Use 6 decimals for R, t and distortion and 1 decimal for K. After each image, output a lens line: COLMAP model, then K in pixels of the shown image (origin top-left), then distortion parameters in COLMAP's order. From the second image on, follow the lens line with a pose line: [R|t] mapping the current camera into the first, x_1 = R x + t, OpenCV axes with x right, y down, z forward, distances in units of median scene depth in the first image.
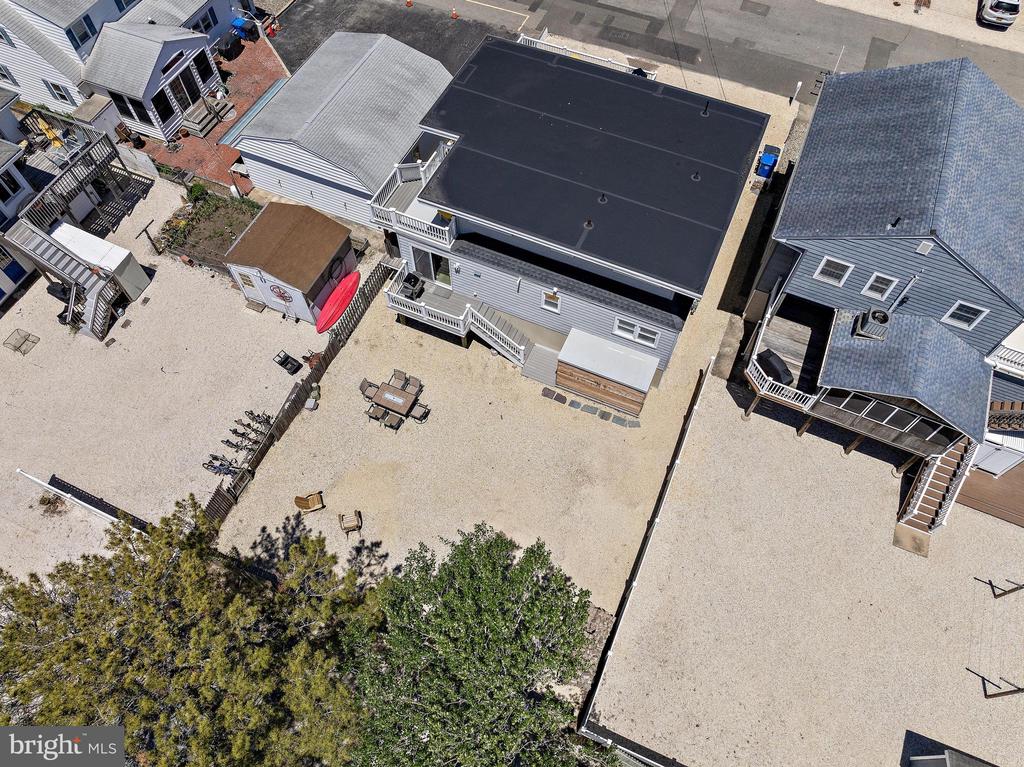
lens RADIAL K [[722.5, 0, 514.8], [0, 722.5, 374.6], [0, 0, 1]] dist [-0.036942, 0.001764]
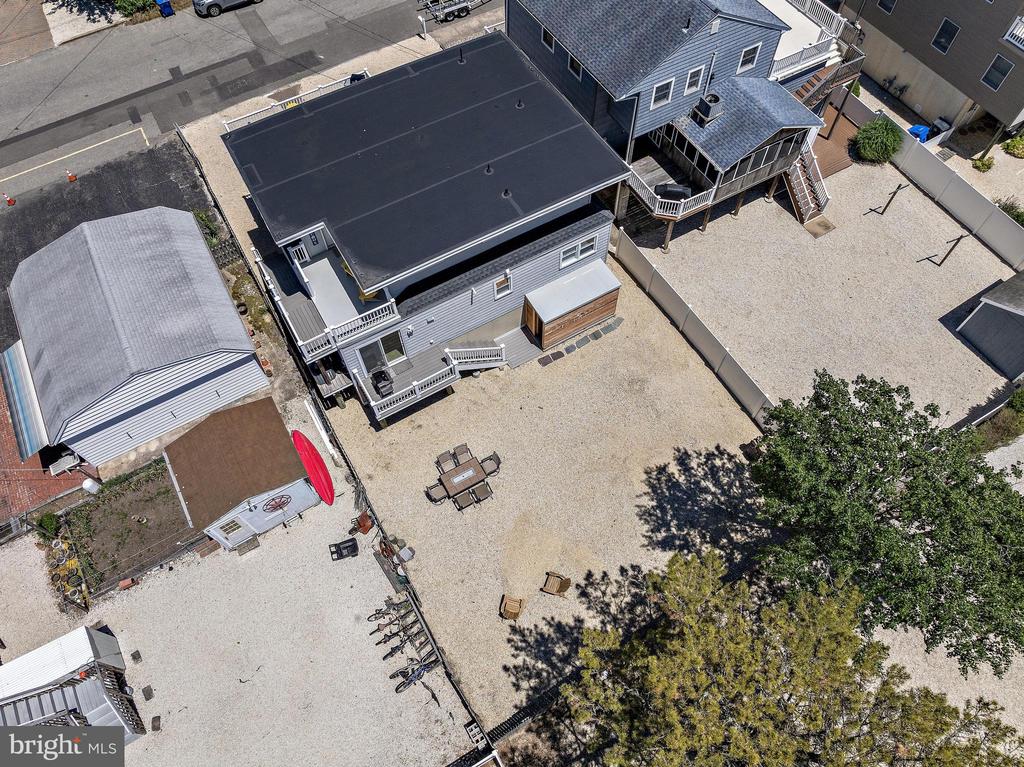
lens RADIAL K [[722.5, 0, 514.8], [0, 722.5, 374.6], [0, 0, 1]] dist [-0.036942, 0.001764]
pose [[0.588049, -0.708002, 0.391065, -0.396993], [0.707076, 0.684761, 0.176483, -0.173708], [-0.392736, 0.172732, 0.903284, 0.104052]]
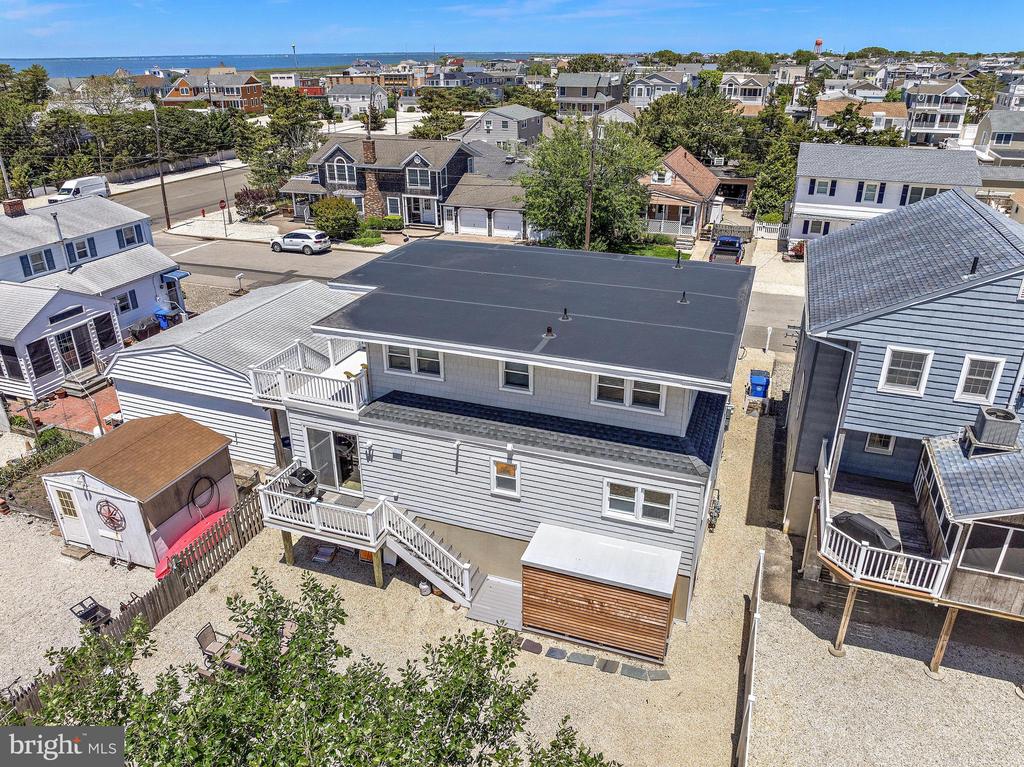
lens RADIAL K [[722.5, 0, 514.8], [0, 722.5, 374.6], [0, 0, 1]] dist [-0.036942, 0.001764]
pose [[0.997714, -0.035537, 0.057487, 0.022441], [0.062298, 0.813365, -0.578409, 0.198949], [-0.026203, 0.580668, 0.813719, 0.377745]]
